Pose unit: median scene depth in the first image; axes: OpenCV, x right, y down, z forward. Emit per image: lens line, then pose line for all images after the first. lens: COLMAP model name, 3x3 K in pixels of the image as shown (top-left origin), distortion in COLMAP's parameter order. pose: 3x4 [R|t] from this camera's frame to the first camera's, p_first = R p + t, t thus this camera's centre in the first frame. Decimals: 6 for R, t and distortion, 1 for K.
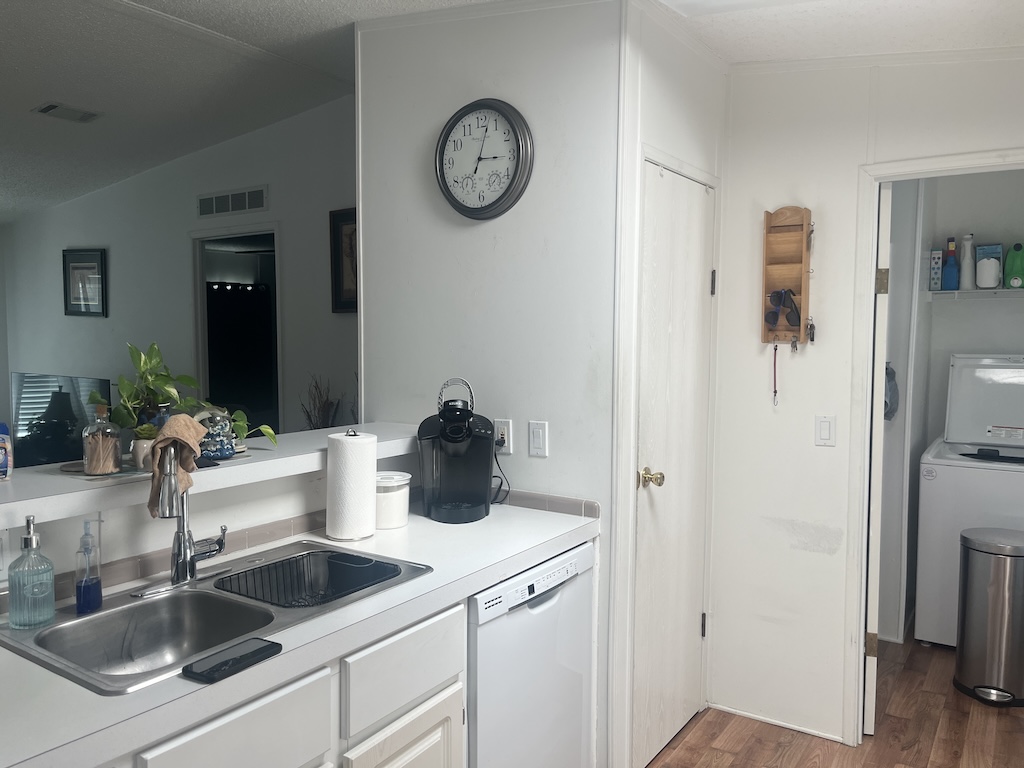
lens RADIAL K [[776.3, 0, 535.2], [0, 776.3, 383.0], [0, 0, 1]] dist [0.038747, -0.065515]
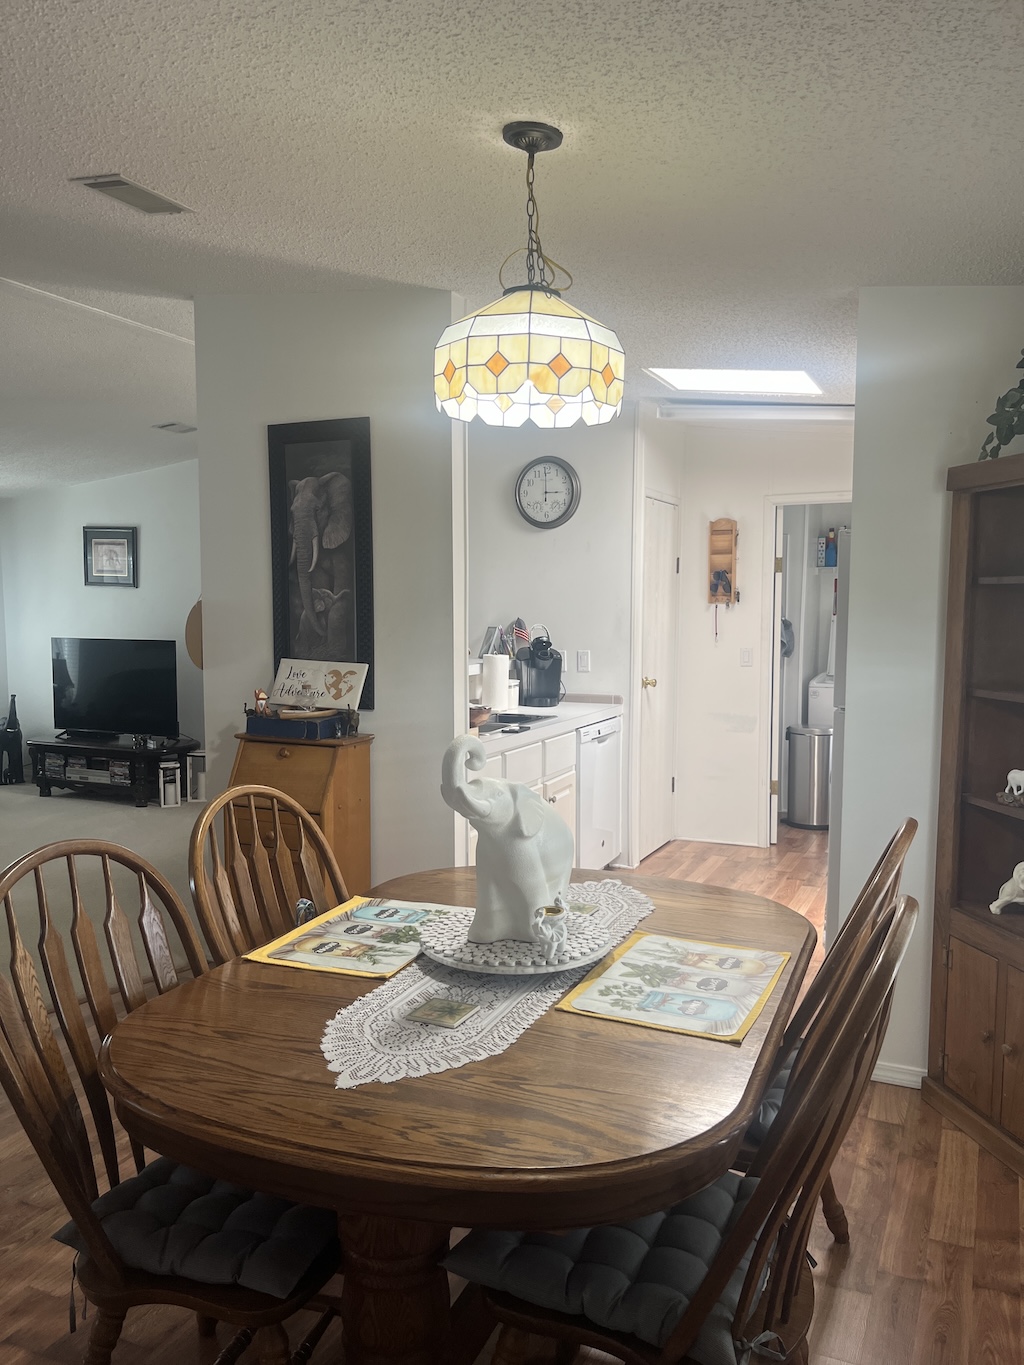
lens RADIAL K [[1032.1, 0, 535.8], [0, 1032.1, 712.6], [0, 0, 1]] dist [0.093758, -0.110067]
pose [[0.987427, -0.023476, 0.156323, -0.415316], [0.017403, 0.999044, 0.040105, 0.085008], [-0.157115, -0.036880, 0.986891, -1.104205]]
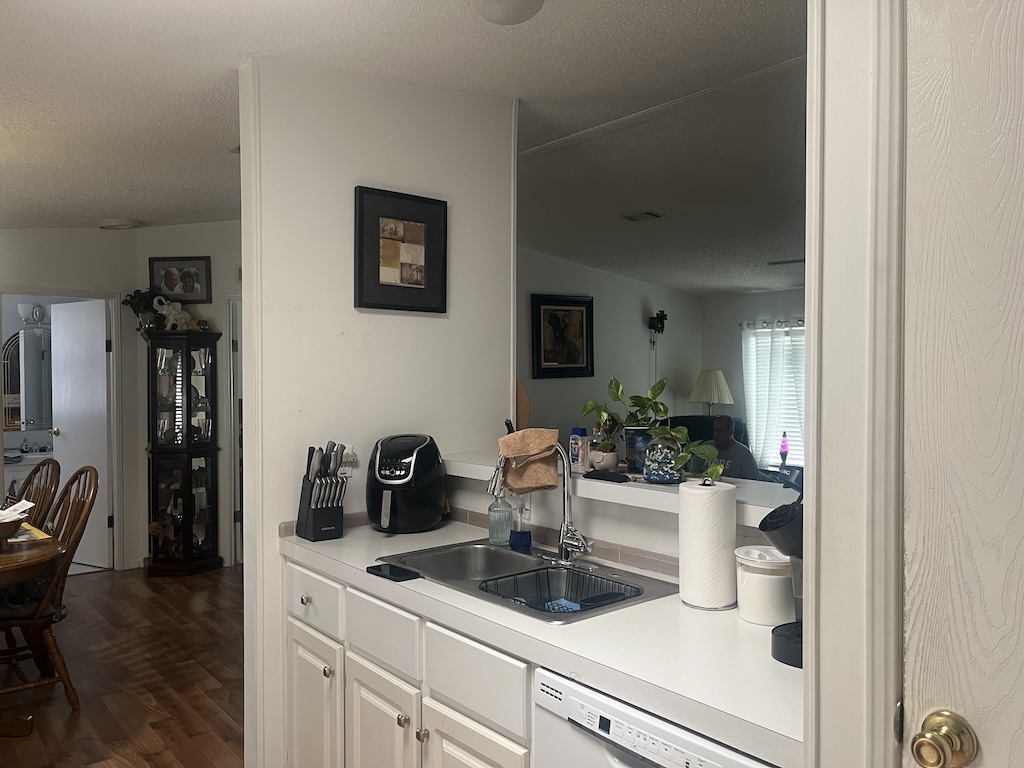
lens RADIAL K [[780.8, 0, 512.0], [0, 780.8, 384.0], [0, 0, 1]] dist [0.040295, -0.002079]
pose [[-0.301292, 0.005466, -0.953516, 0.546901], [-0.062151, 0.997745, 0.025358, -0.044279], [0.951504, 0.066902, -0.300273, 0.868108]]
